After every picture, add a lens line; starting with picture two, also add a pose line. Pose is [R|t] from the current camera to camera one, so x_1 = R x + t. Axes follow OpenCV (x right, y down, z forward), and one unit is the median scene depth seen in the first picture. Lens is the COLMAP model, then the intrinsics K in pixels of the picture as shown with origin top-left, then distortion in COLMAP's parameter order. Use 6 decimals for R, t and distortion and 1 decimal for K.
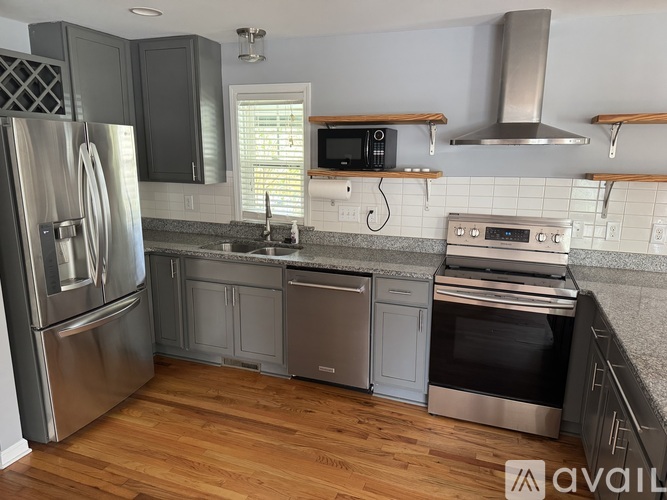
lens RADIAL K [[463.9, 0, 333.5], [0, 463.9, 250.0], [0, 0, 1]] dist [0.123831, -0.155815]
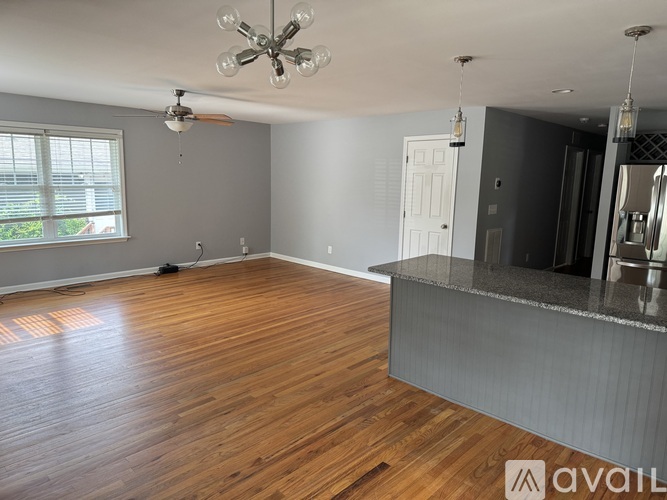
lens RADIAL K [[463.9, 0, 333.5], [0, 463.9, 250.0], [0, 0, 1]] dist [0.123831, -0.155815]
pose [[-0.391956, 0.132864, -0.910339, 1.512456], [-0.216114, 0.948529, 0.231488, -0.115192], [0.894240, 0.287470, -0.343068, 0.611809]]
